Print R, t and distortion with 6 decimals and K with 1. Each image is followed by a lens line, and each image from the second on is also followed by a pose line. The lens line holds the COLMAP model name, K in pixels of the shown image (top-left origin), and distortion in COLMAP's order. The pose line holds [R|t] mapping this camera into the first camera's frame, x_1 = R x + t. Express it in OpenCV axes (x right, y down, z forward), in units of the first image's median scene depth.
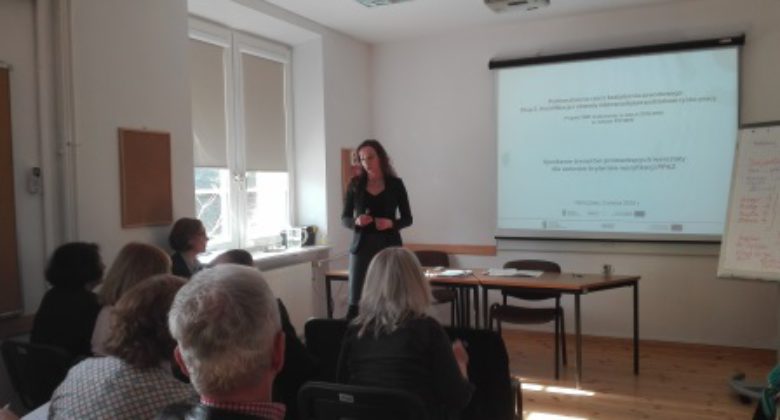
lens RADIAL K [[671.2, 0, 390.0], [0, 671.2, 210.0], [0, 0, 1]] dist [0.096156, -0.127500]
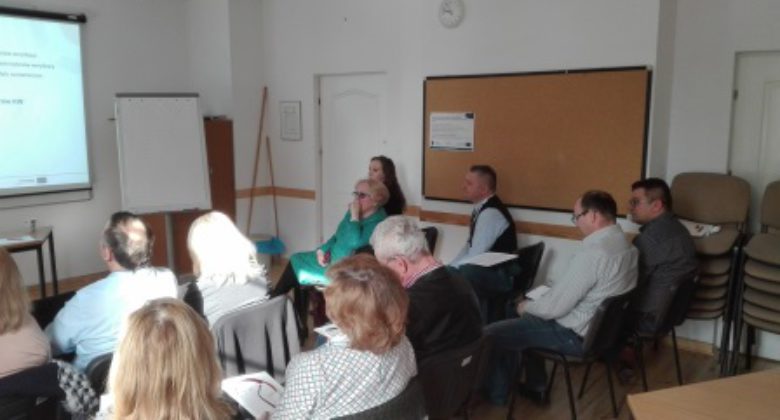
lens RADIAL K [[671.2, 0, 390.0], [0, 671.2, 210.0], [0, 0, 1]] dist [0.096156, -0.127500]
pose [[0.252518, -0.120866, 0.960014, -0.538981], [0.039171, 0.992631, 0.114669, -0.032915], [-0.966799, 0.008649, 0.255392, 0.177835]]
